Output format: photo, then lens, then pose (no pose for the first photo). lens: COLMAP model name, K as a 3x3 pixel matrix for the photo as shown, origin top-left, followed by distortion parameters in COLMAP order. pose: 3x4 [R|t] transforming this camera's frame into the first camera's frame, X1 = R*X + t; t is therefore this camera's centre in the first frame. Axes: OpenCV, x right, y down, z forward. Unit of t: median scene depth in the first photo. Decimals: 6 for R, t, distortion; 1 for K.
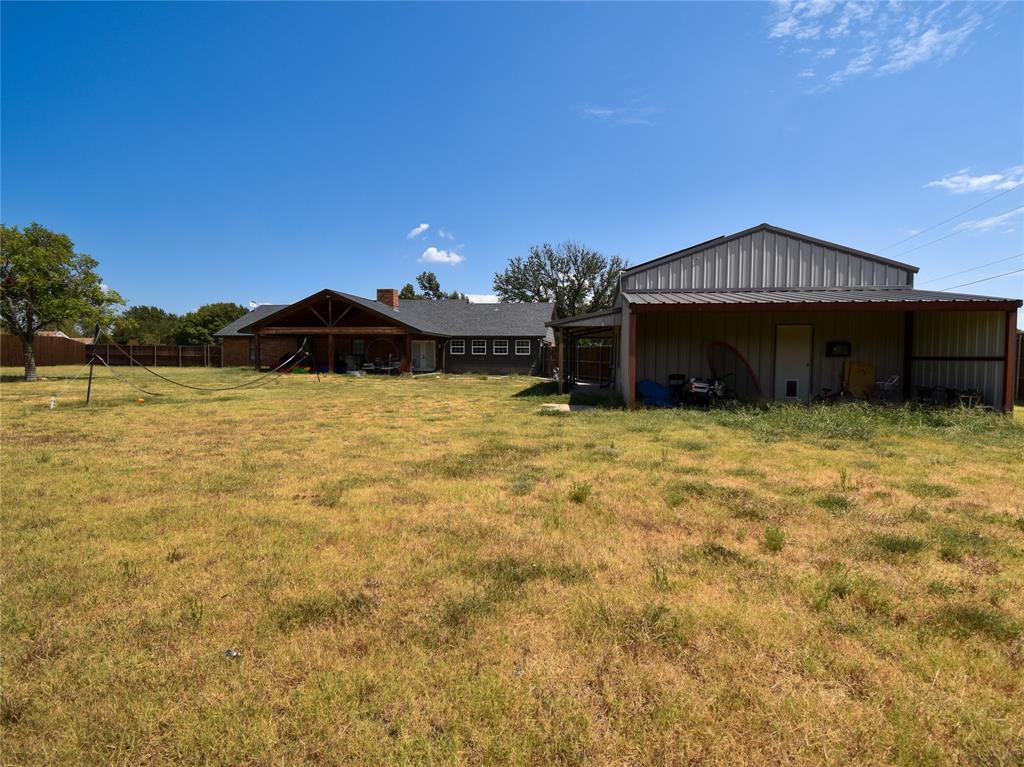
lens RADIAL K [[520.3, 0, 511.6], [0, 520.3, 360.0], [0, 0, 1]] dist [-0.000510, -0.000186]
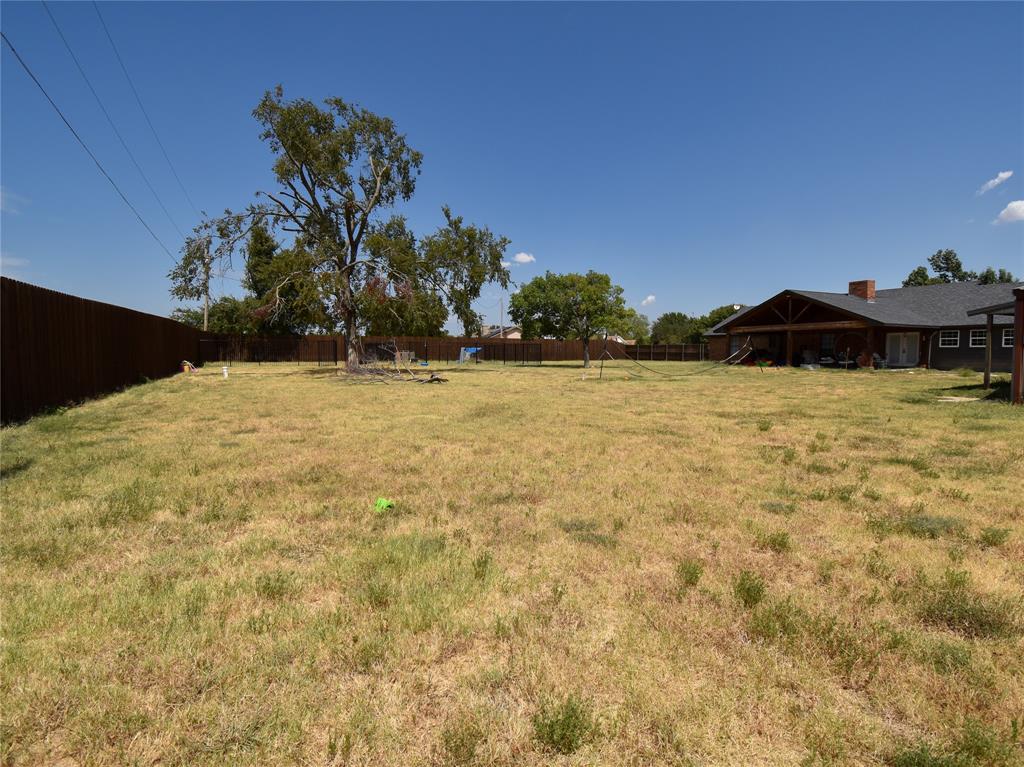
lens RADIAL K [[508.9, 0, 512.7], [0, 508.9, 381.8], [0, 0, 1]] dist [0.024649, -0.030695]
pose [[0.591808, 0.035351, -0.805303, 0.157966], [0.005537, 0.998836, 0.047916, 0.002079], [0.806060, -0.032816, 0.590924, -0.095799]]
